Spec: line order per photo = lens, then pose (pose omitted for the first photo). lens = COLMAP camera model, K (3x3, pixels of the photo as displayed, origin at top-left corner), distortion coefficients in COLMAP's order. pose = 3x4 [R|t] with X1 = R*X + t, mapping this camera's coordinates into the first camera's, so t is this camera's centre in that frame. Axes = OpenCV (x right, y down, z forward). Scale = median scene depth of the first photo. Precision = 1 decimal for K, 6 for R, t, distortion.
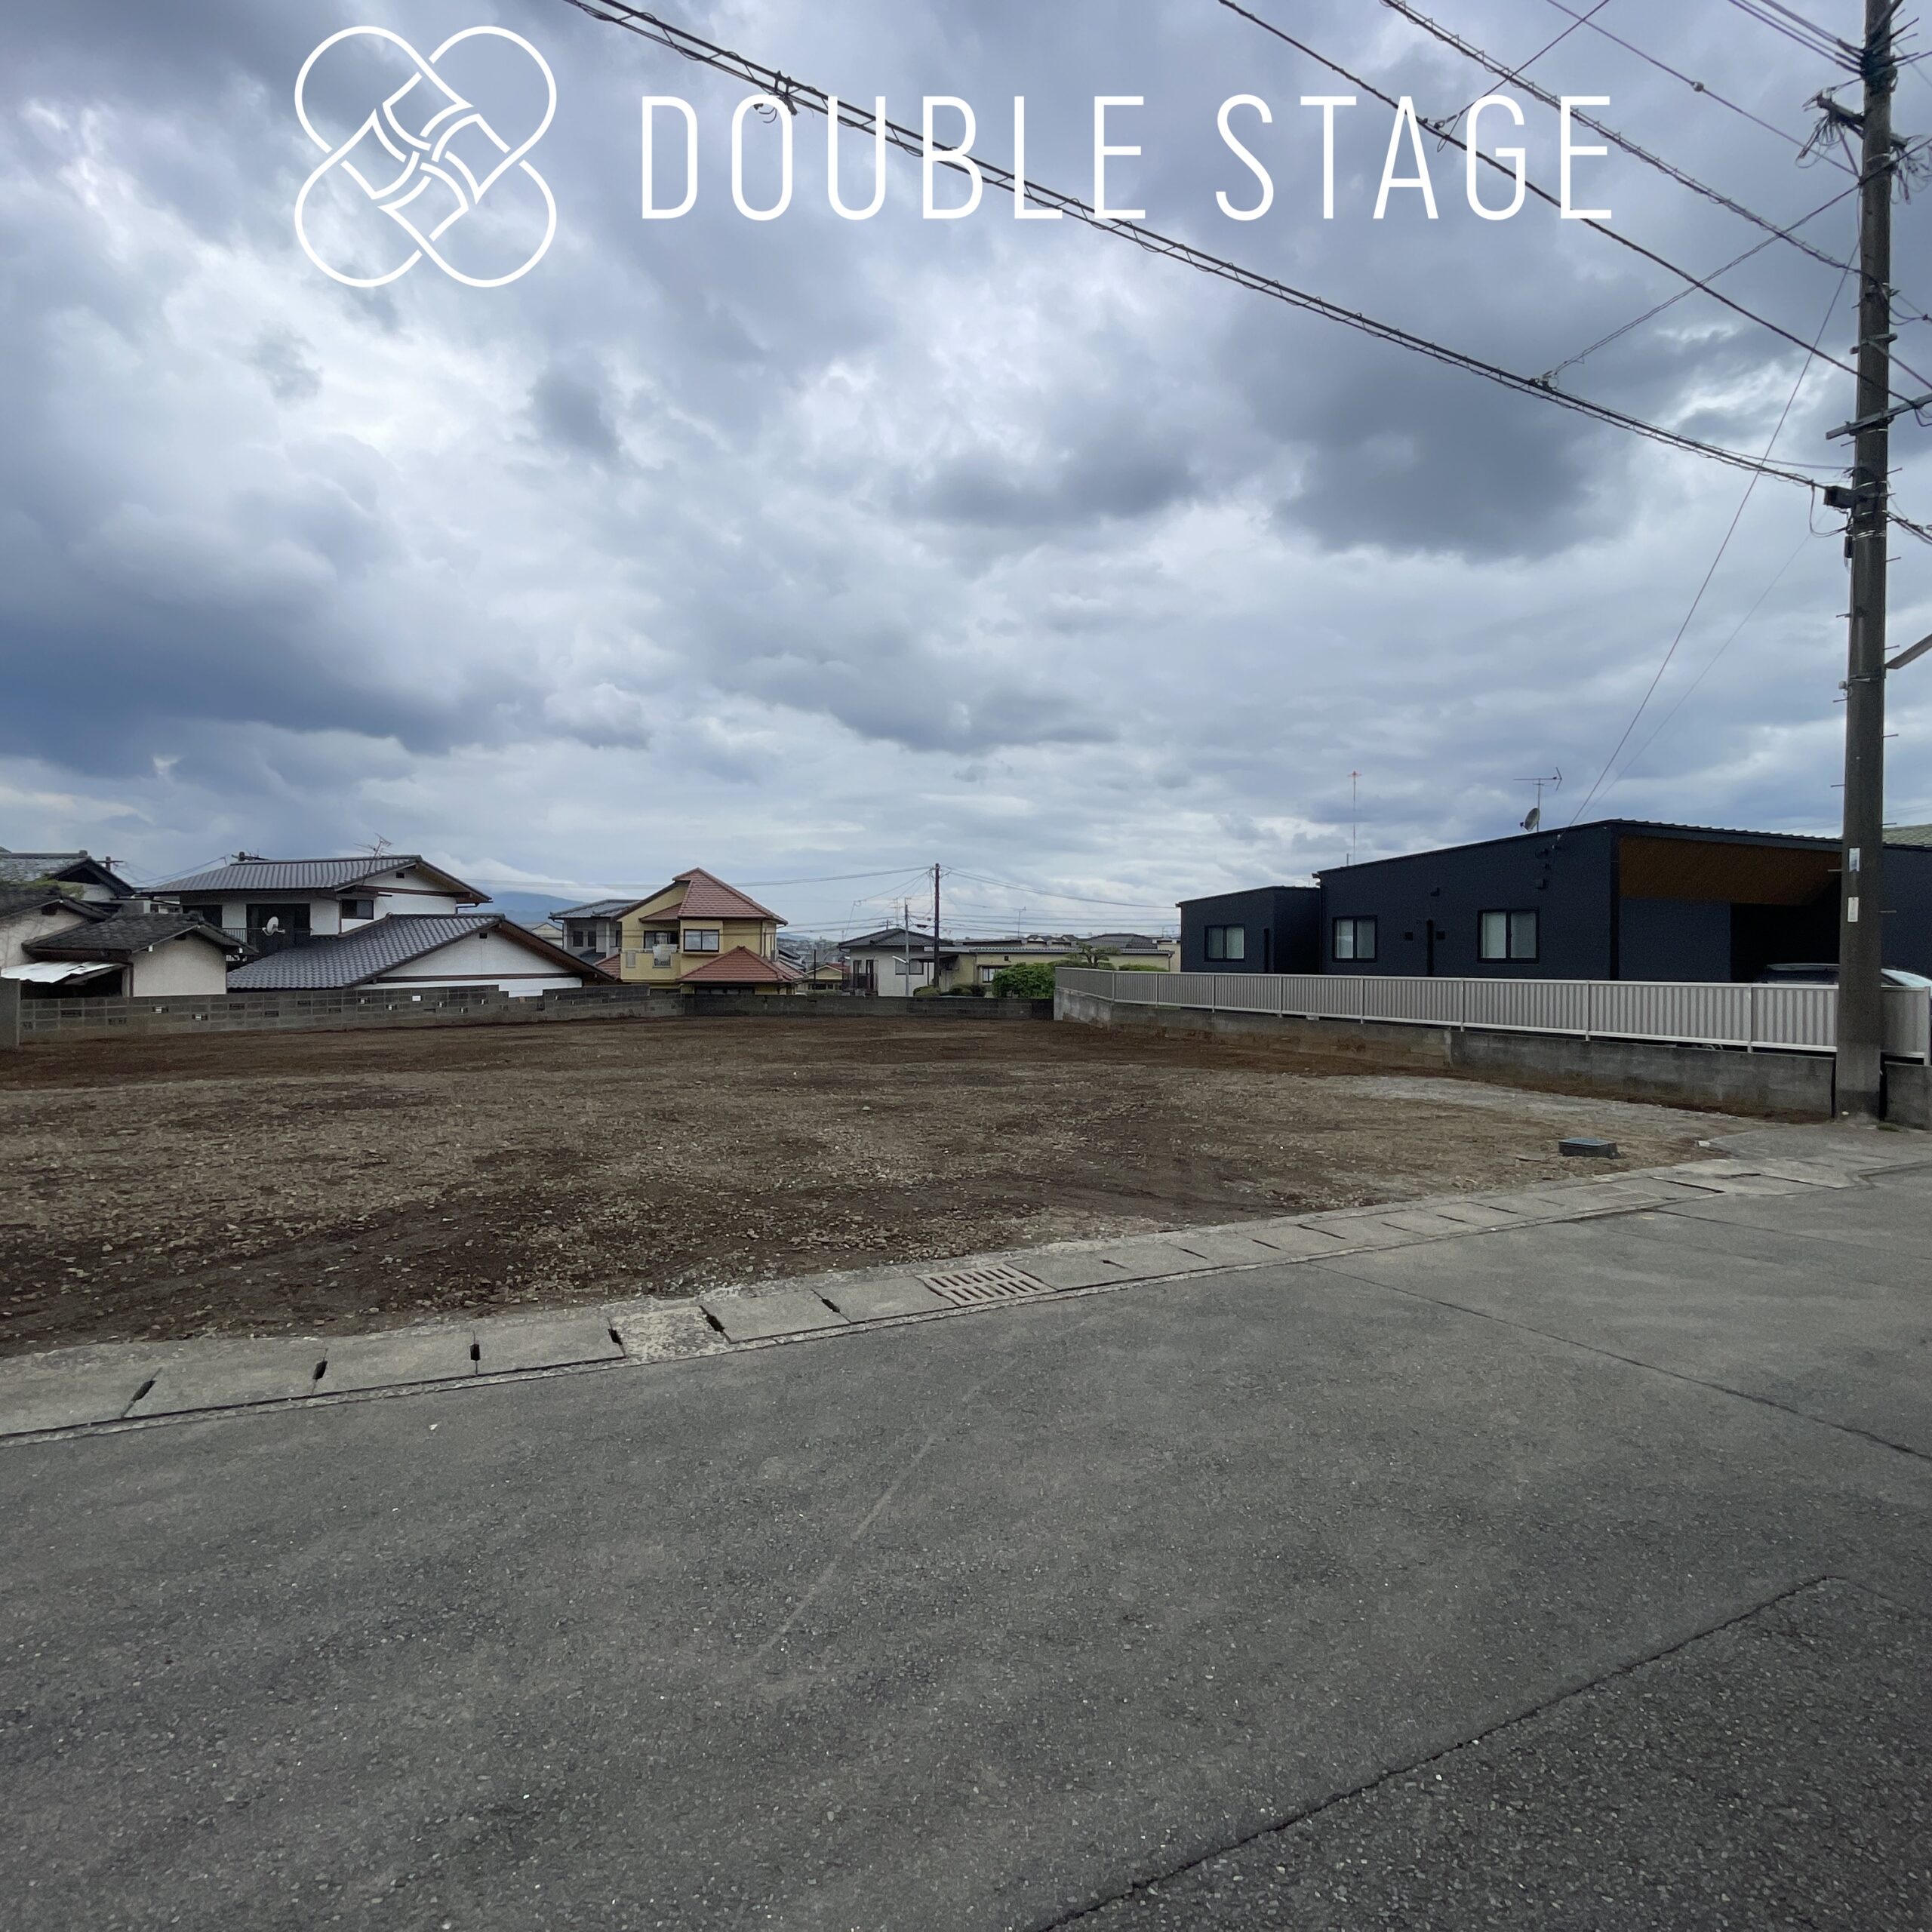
lens RADIAL K [[1048.1, 0, 966.0], [0, 1048.1, 966.0], [0, 0, 1]] dist [-0.004726, 0.005300]
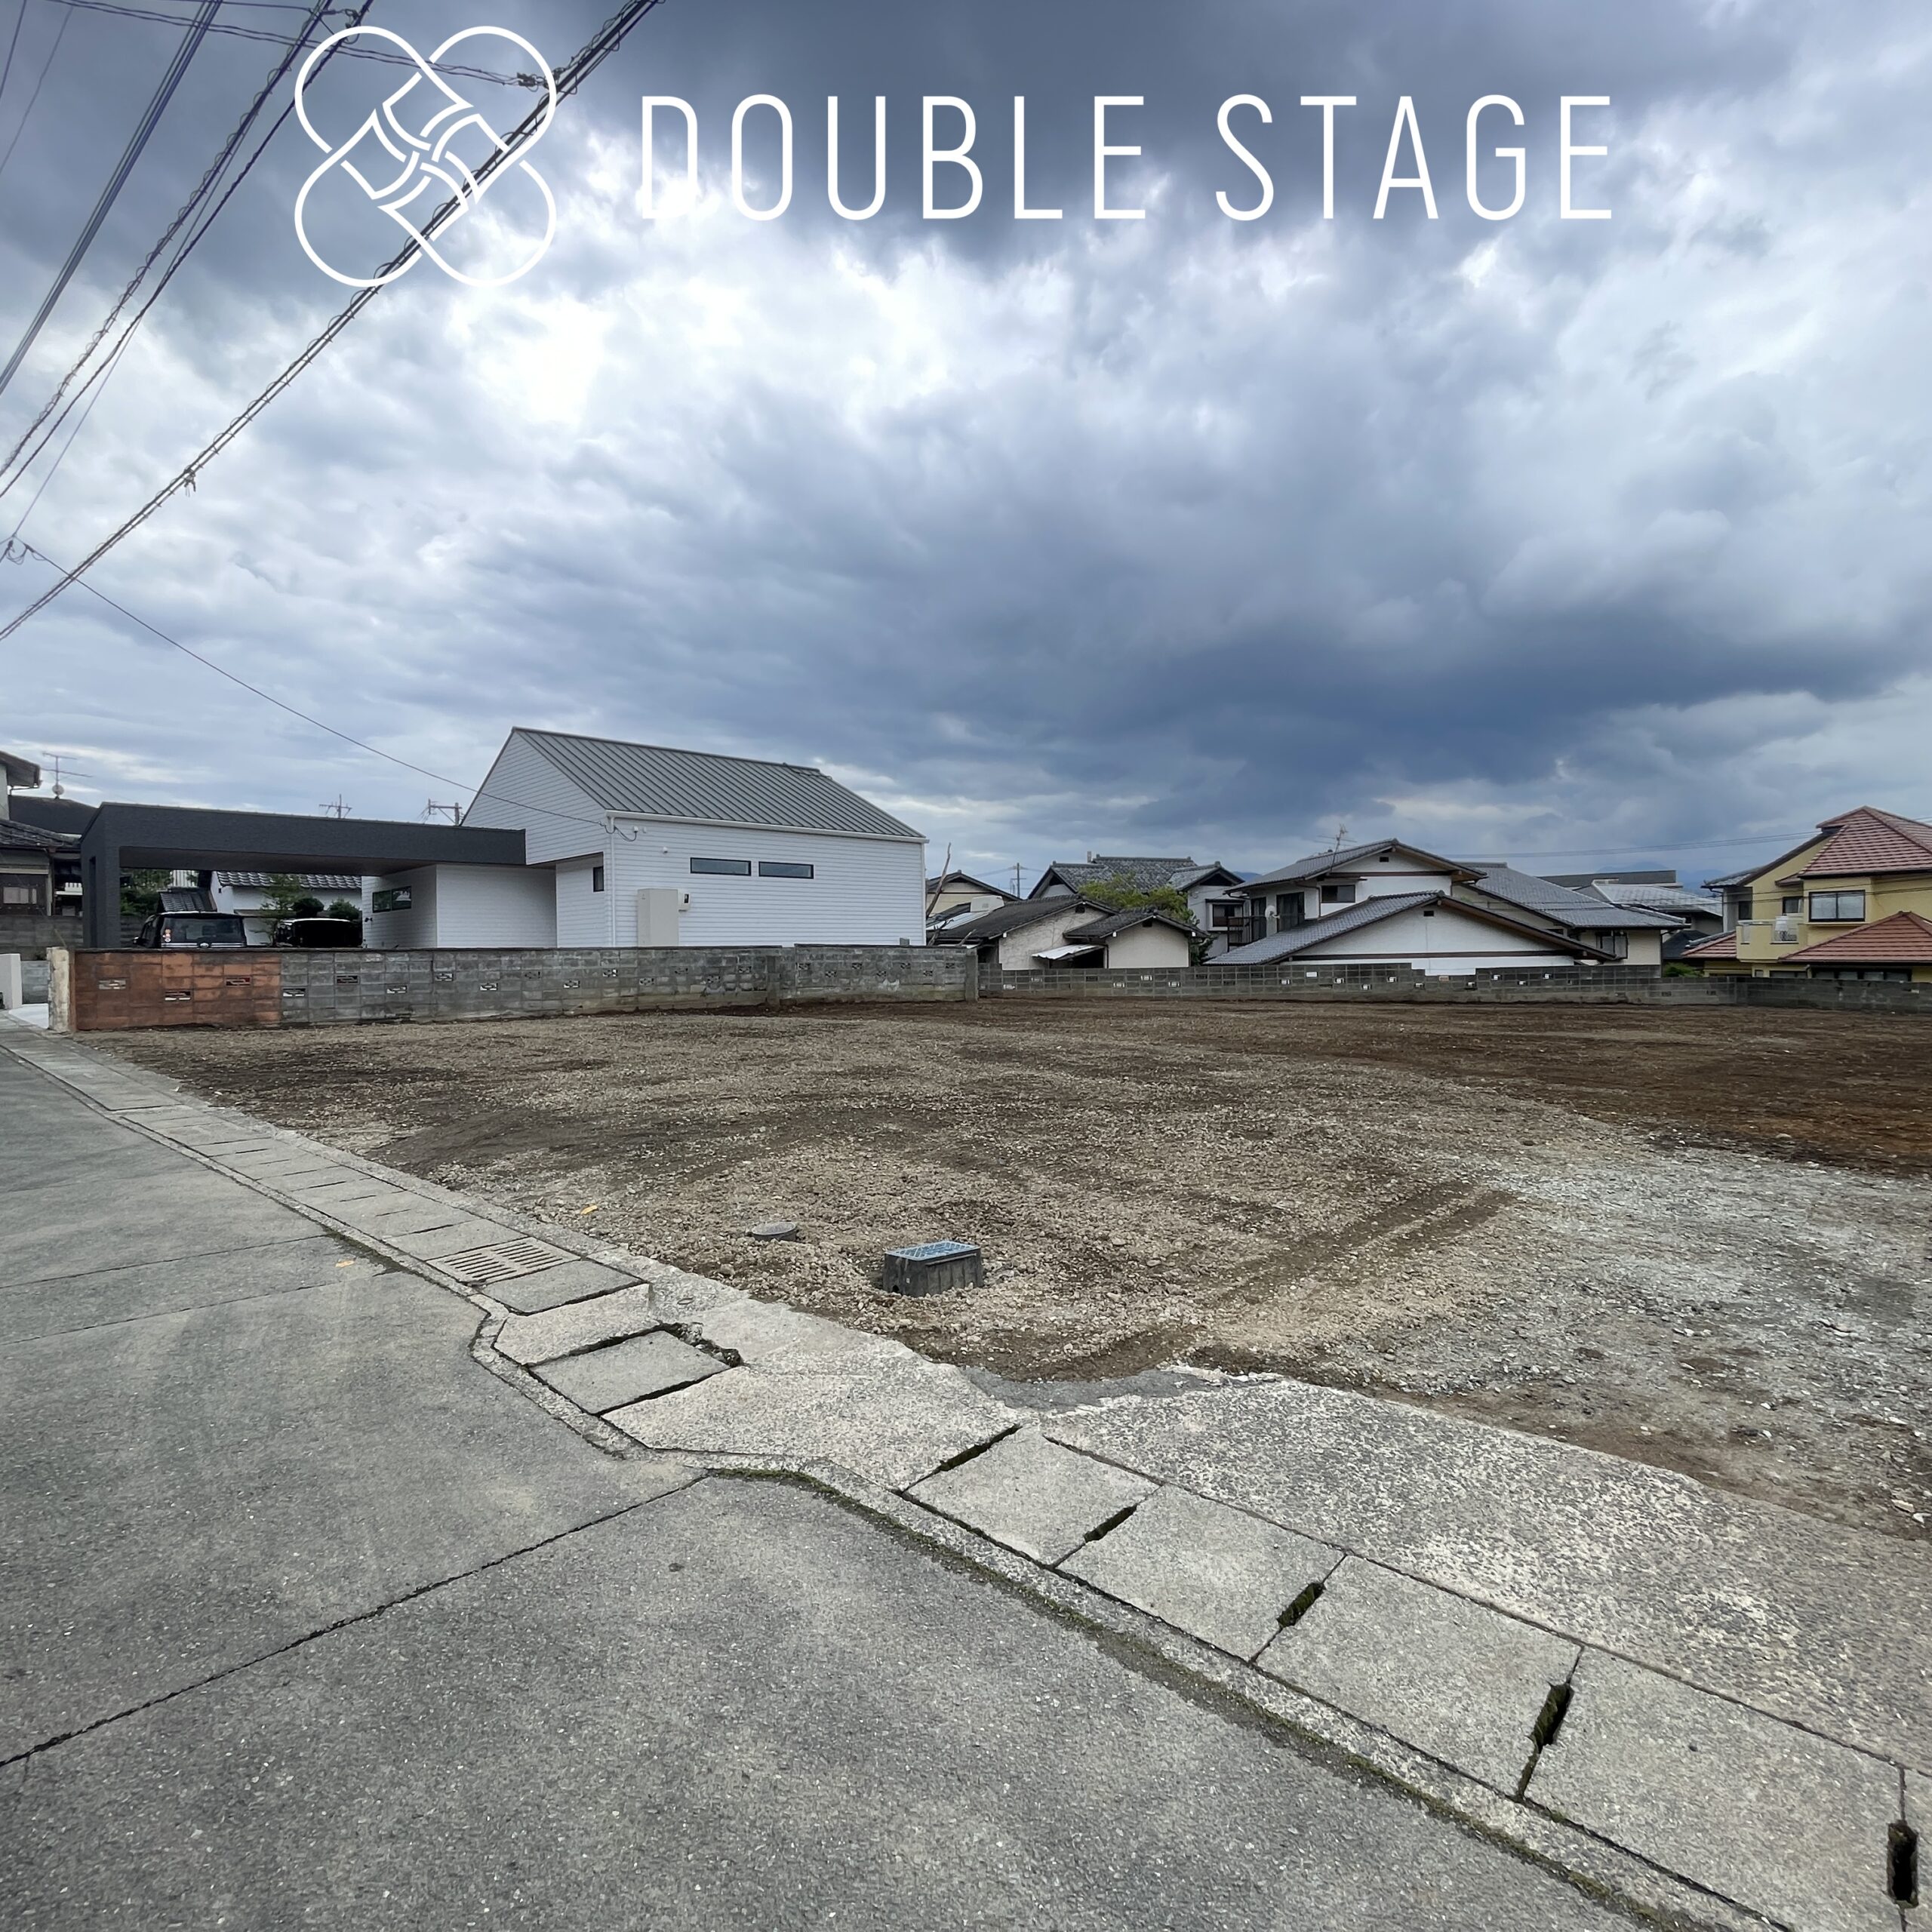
lens RADIAL K [[1040.5, 0, 967.9], [0, 1040.5, 972.8], [0, 0, 1]] dist [-0.001342, 0.000253]
pose [[0.369768, 0.013486, -0.929026, 0.364915], [0.009232, 0.999792, 0.018187, 0.006440], [0.929078, -0.015302, 0.369567, 0.284961]]
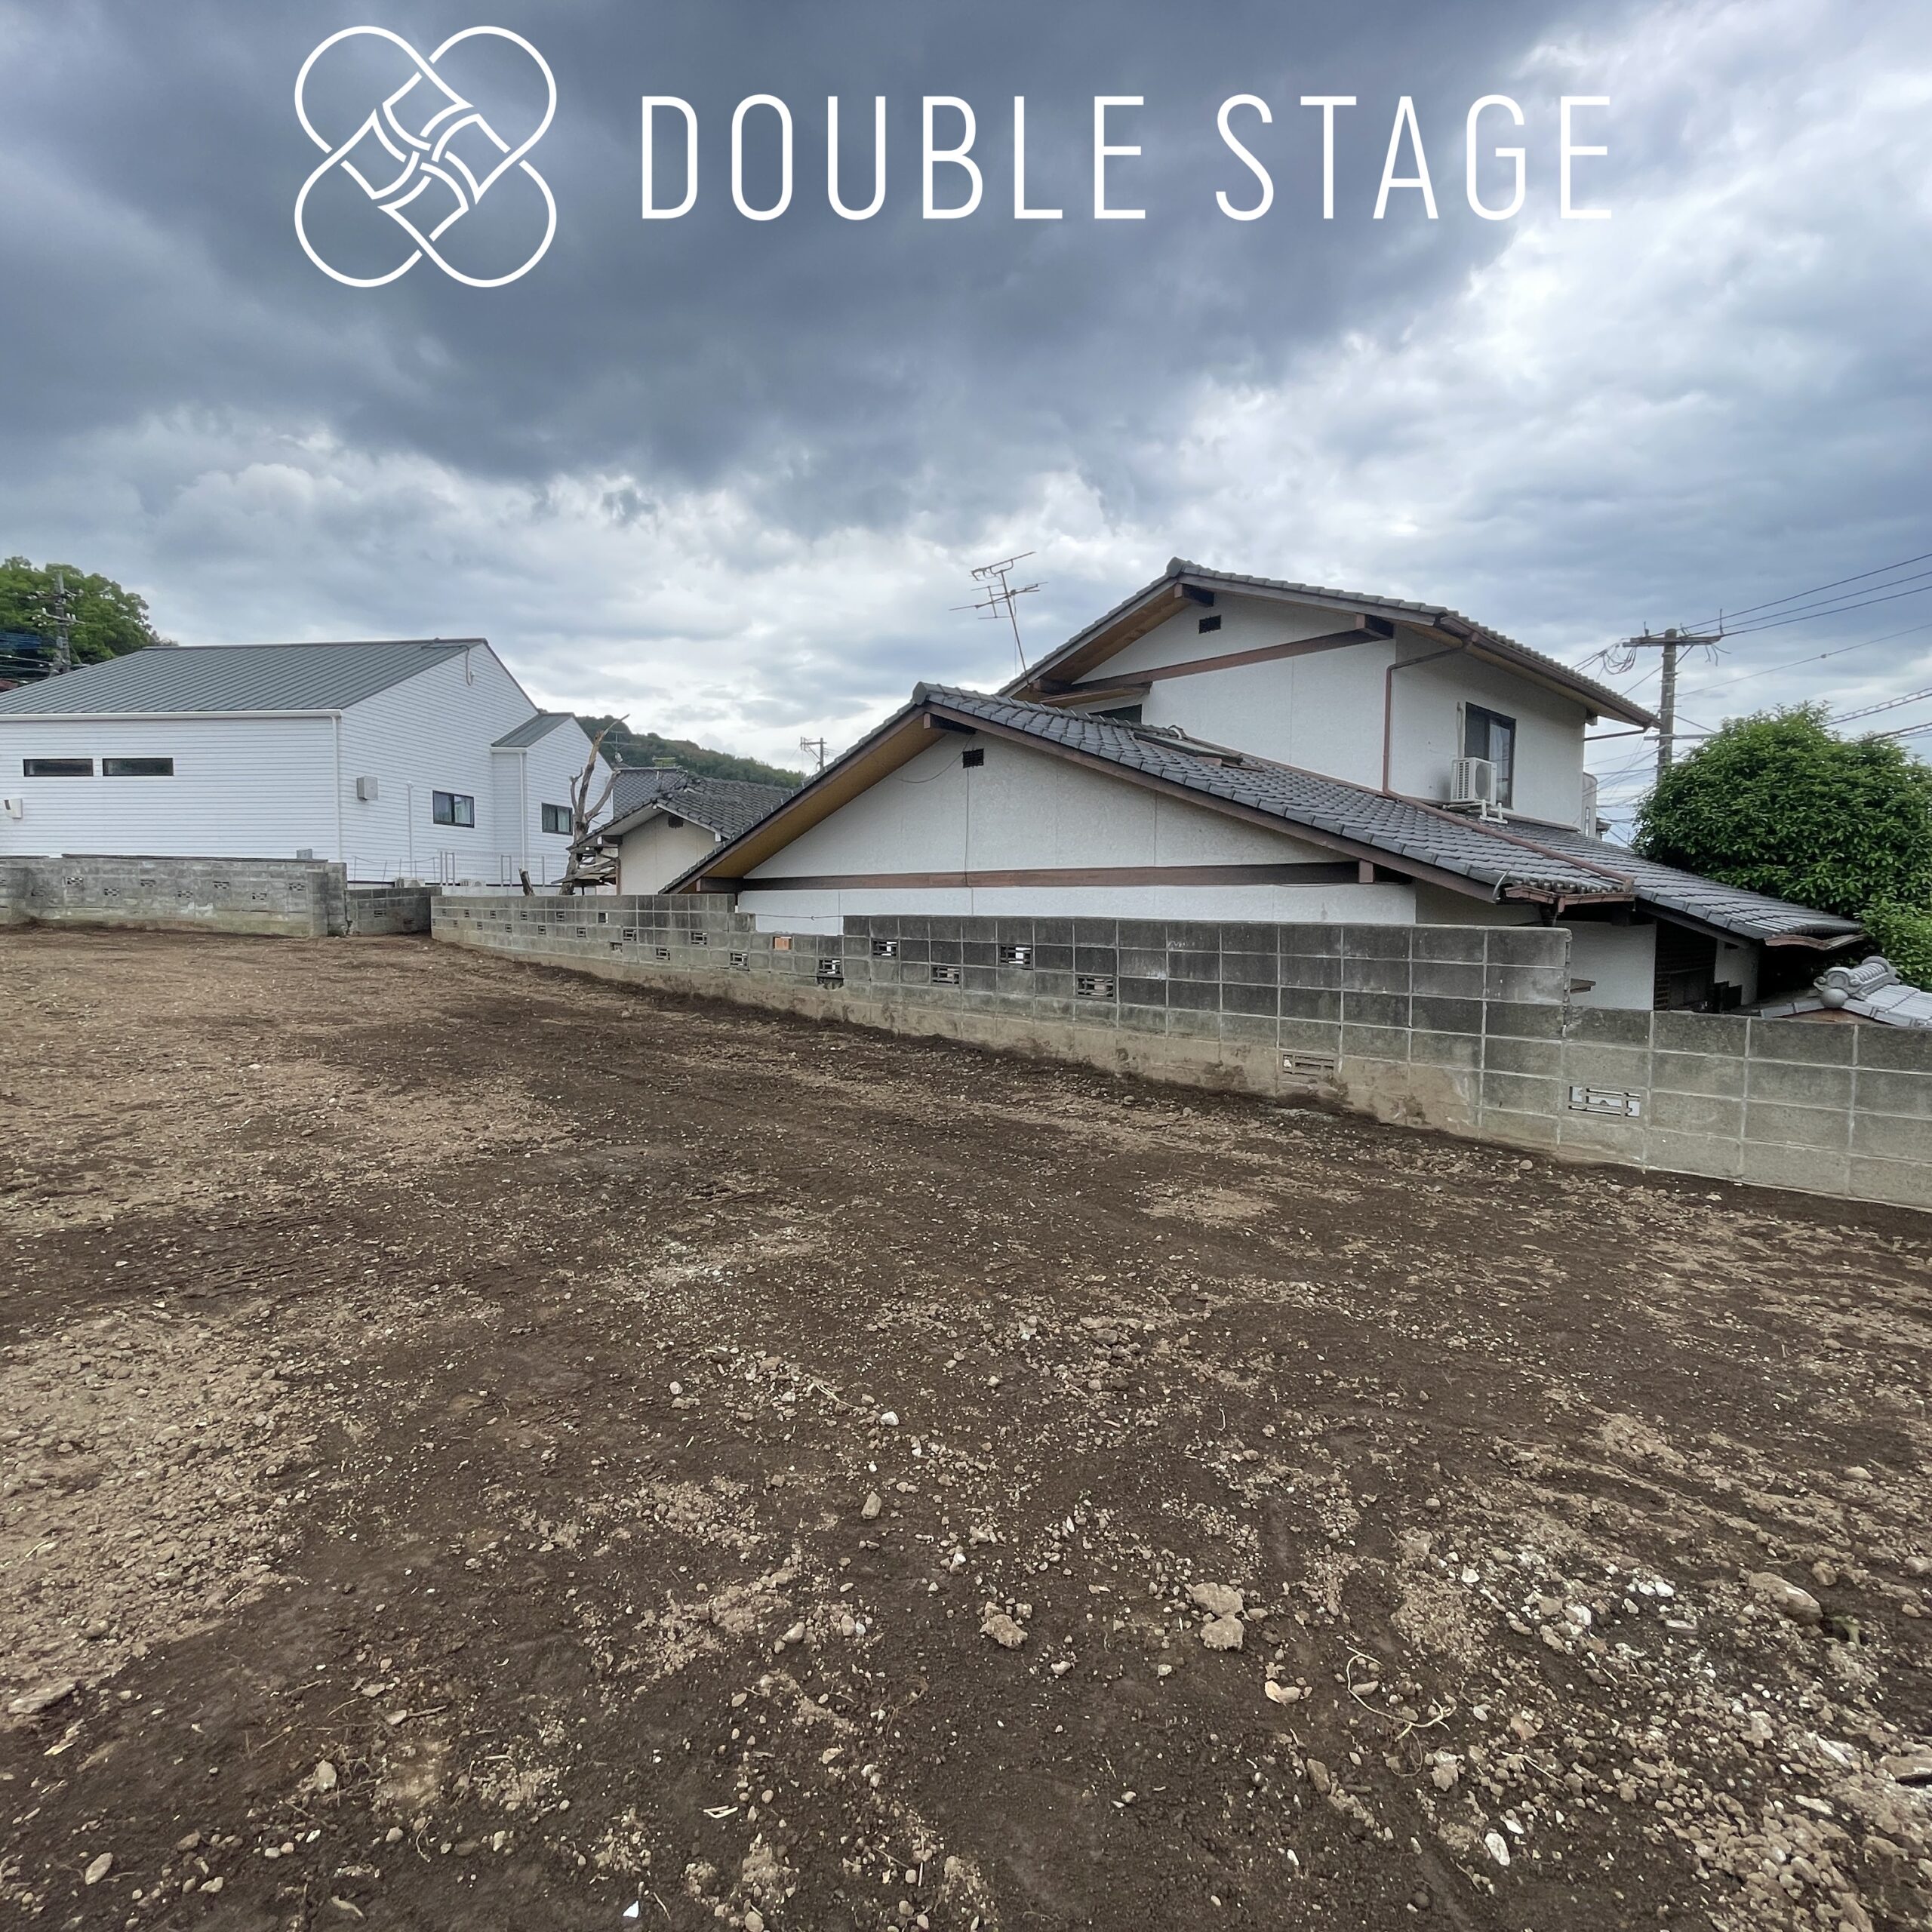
lens RADIAL K [[991.0, 0, 1094.3], [0, 991.0, 965.2], [0, 0, 1]] dist [-0.011121, 0.001337]
pose [[-0.452254, 0.057343, -0.890044, -0.210684], [-0.008757, 0.997597, 0.068722, 0.020430], [0.891846, 0.038874, -0.450665, 1.417412]]
